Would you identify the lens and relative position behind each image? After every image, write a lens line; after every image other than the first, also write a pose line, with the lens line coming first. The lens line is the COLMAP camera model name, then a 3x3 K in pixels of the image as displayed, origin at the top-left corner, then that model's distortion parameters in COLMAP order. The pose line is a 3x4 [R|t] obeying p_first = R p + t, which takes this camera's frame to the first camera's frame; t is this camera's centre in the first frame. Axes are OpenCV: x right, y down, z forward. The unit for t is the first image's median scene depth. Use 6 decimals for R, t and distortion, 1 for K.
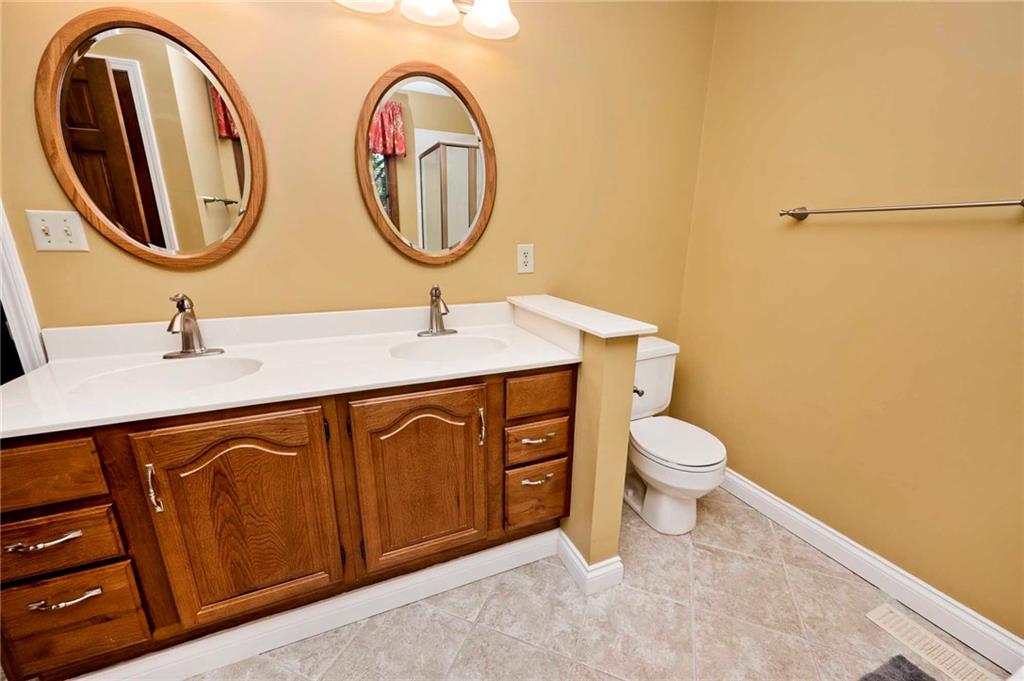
lens RADIAL K [[404.2, 0, 512.6], [0, 404.2, 344.8], [0, 0, 1]] dist [0.001106, -0.000992]
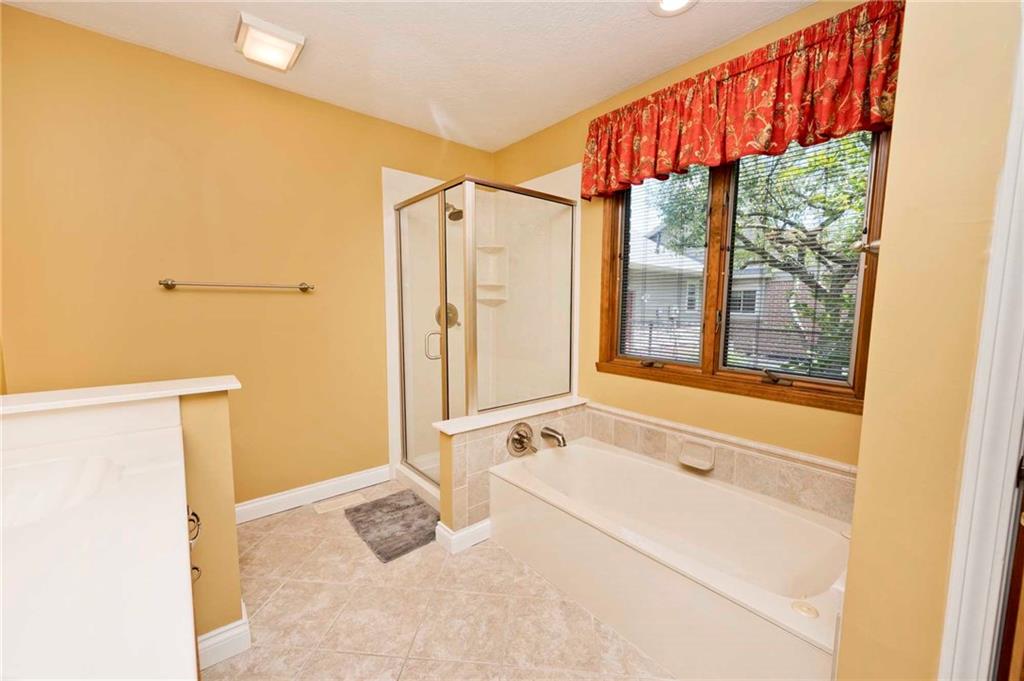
lens RADIAL K [[404.2, 0, 512.9], [0, 404.2, 342.3], [0, 0, 1]] dist [0.001106, -0.000992]
pose [[-0.286054, -0.097318, 0.953259, -0.873329], [0.241591, 0.955366, 0.170030, -0.118919], [-0.927258, 0.278936, -0.249775, 0.417585]]
